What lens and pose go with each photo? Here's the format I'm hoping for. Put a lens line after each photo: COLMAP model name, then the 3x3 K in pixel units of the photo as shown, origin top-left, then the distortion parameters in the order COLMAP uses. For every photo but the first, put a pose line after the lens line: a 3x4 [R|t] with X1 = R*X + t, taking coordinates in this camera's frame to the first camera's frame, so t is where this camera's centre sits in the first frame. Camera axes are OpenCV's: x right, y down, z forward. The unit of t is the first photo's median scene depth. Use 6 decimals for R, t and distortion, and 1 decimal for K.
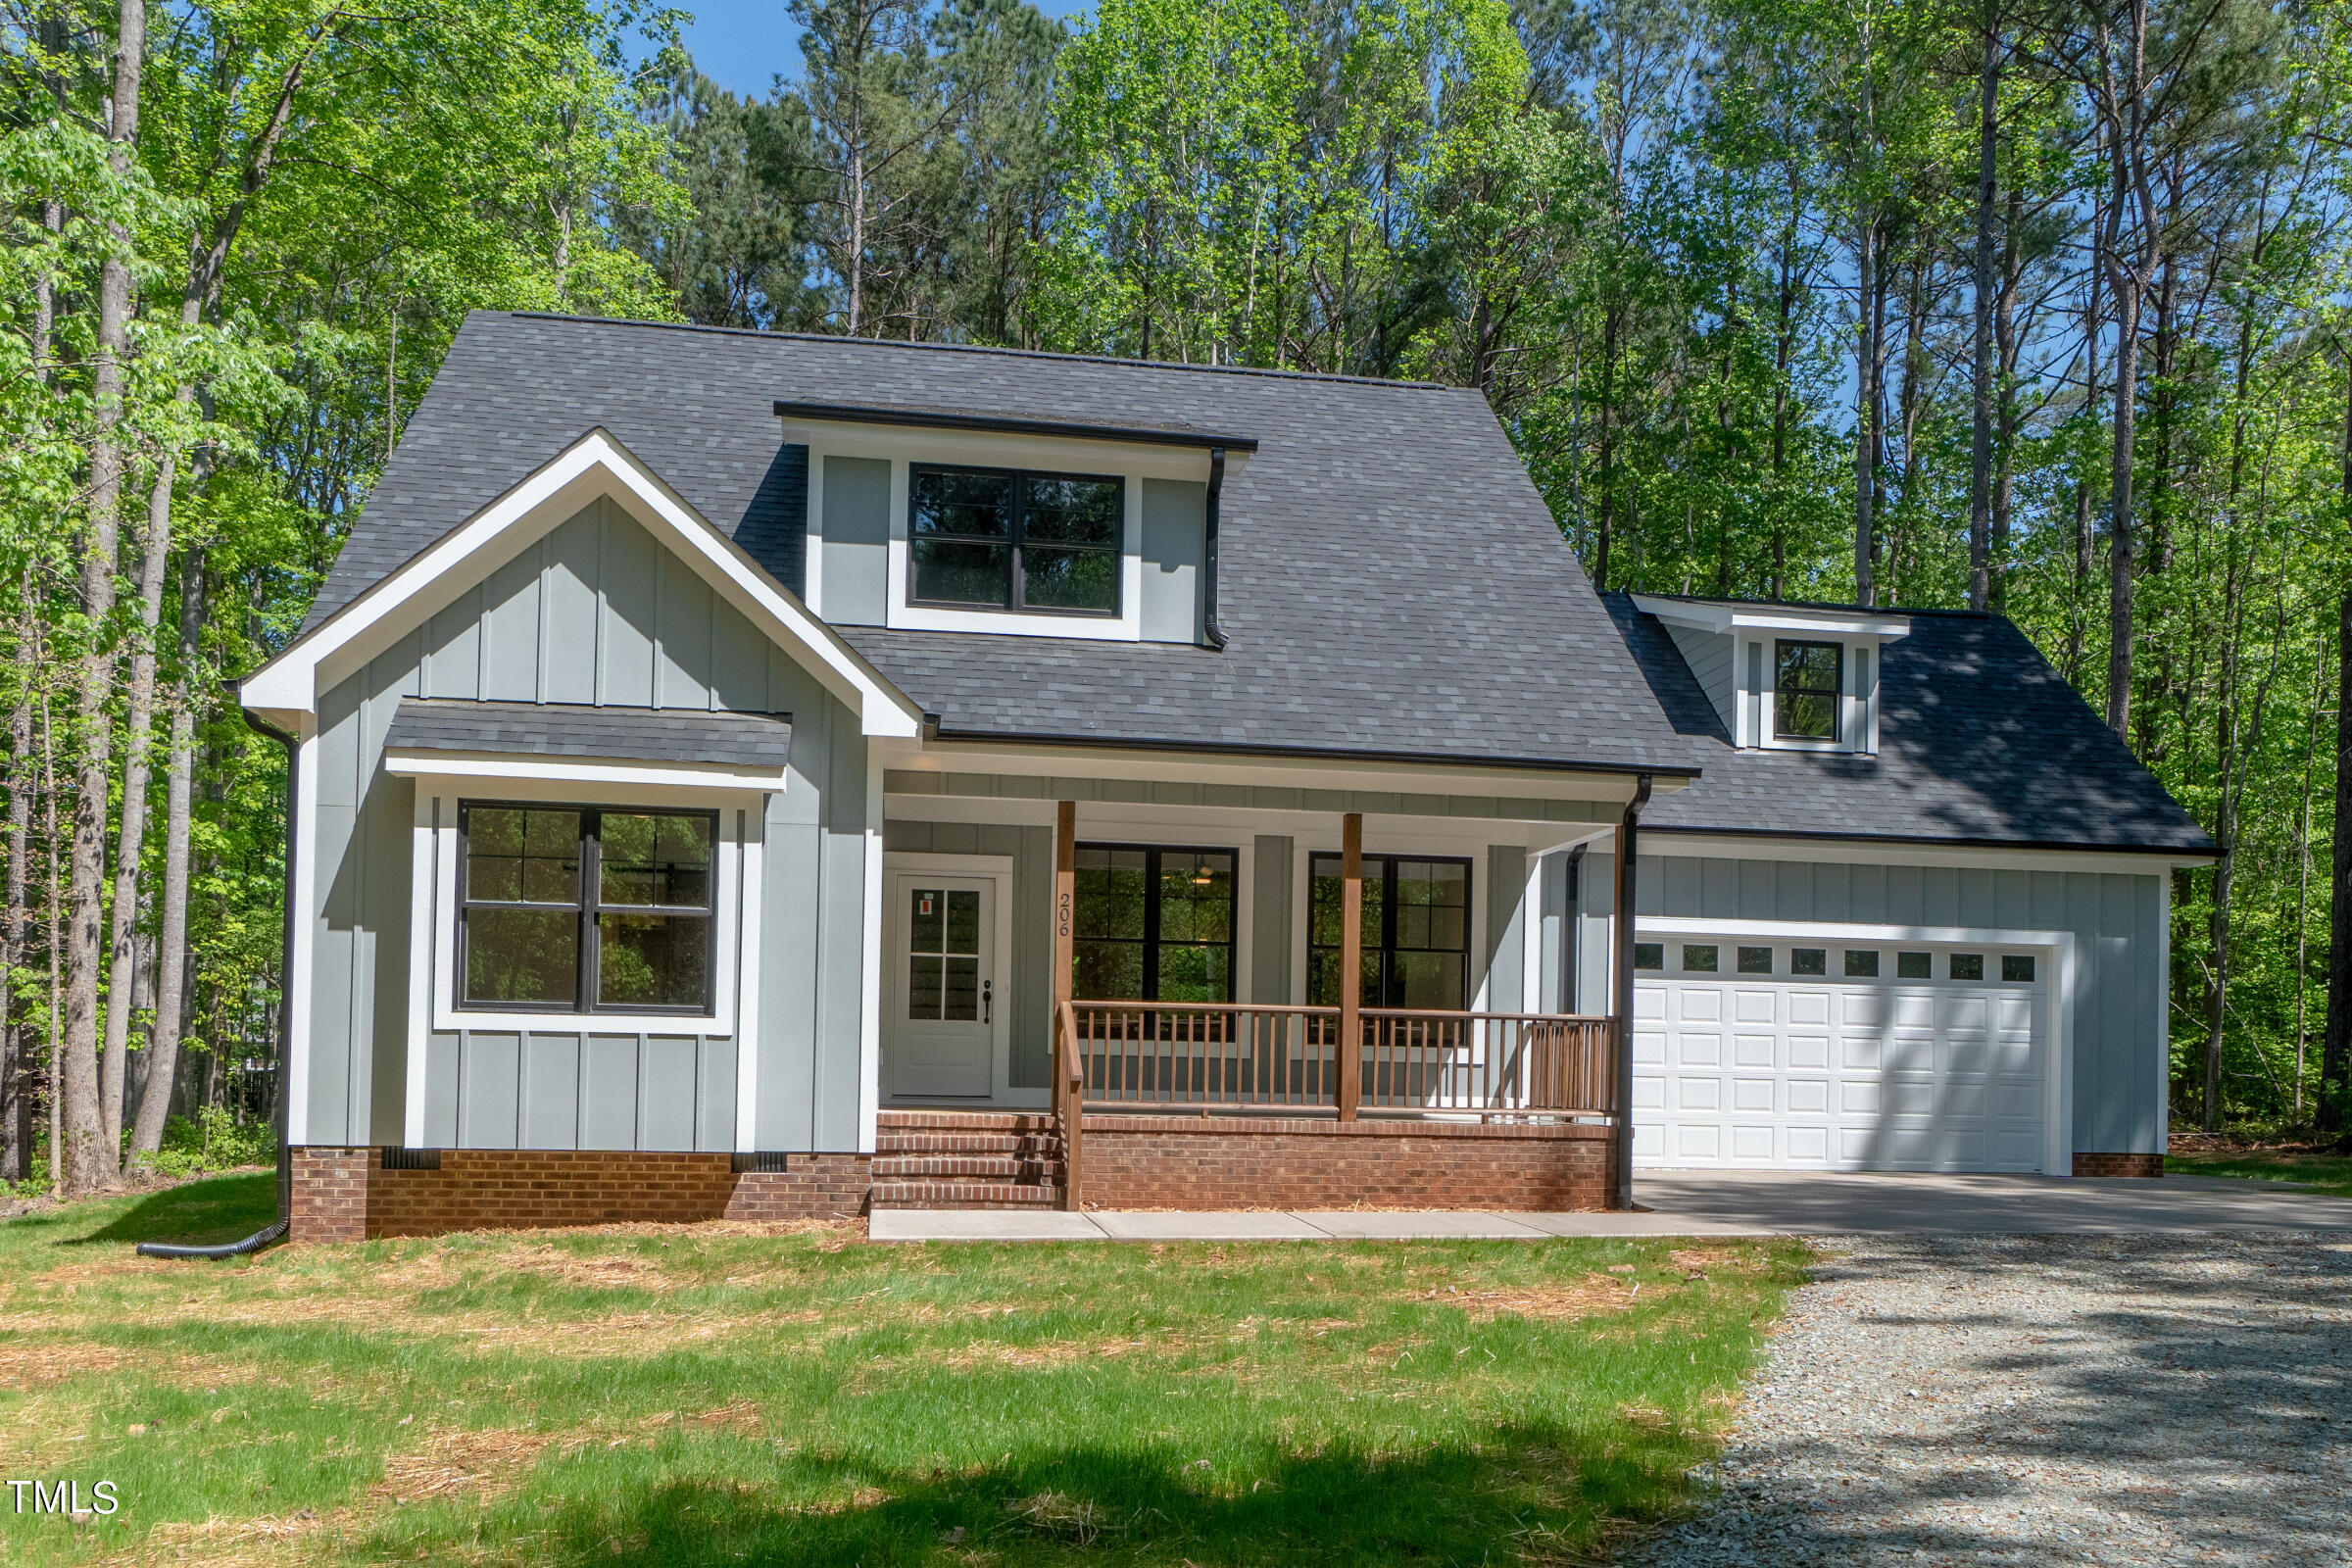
lens RADIAL K [[1300.4, 0, 1175.6], [0, 1300.4, 985.8], [0, 0, 1]] dist [-0.006361, -0.001649]
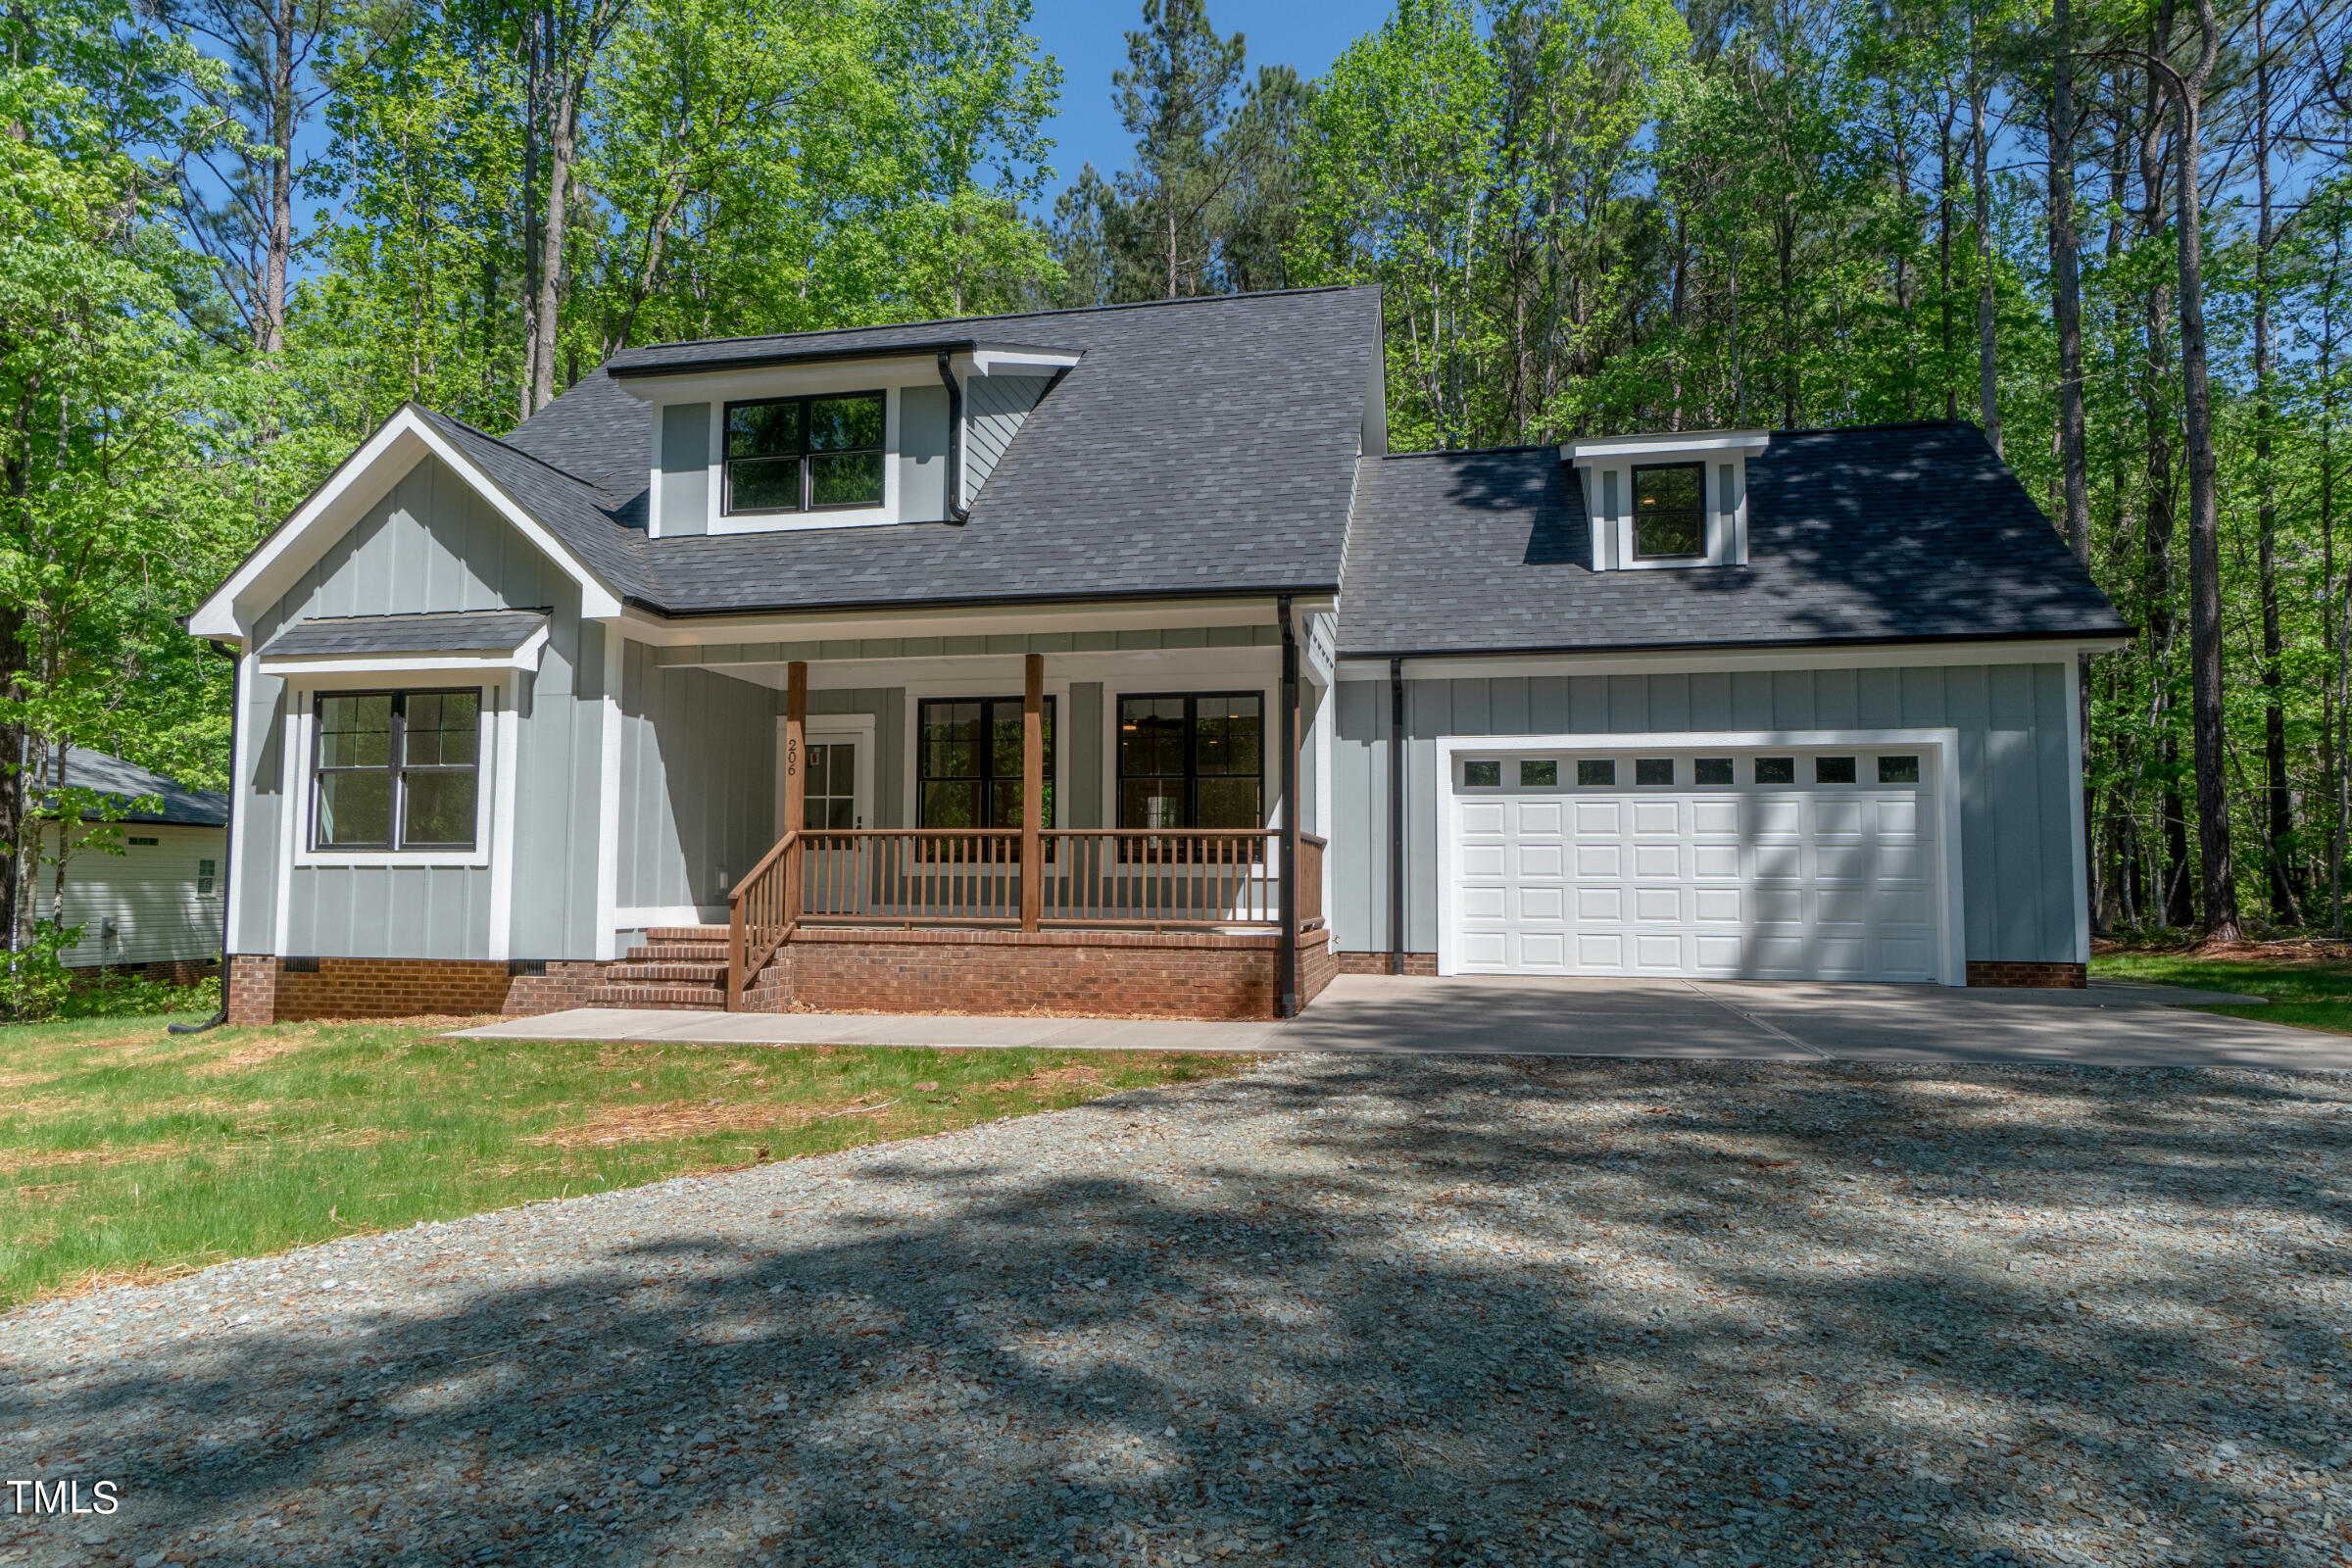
lens RADIAL K [[1007.3, 0, 1156.1], [0, 1007.3, 786.8], [0, 0, 1]] dist [-0.004007, 0.000217]
pose [[0.965156, -0.041408, -0.258378, 0.431396], [0.031792, 0.998641, -0.041286, 0.018553], [0.259737, 0.031633, 0.965161, 0.188914]]
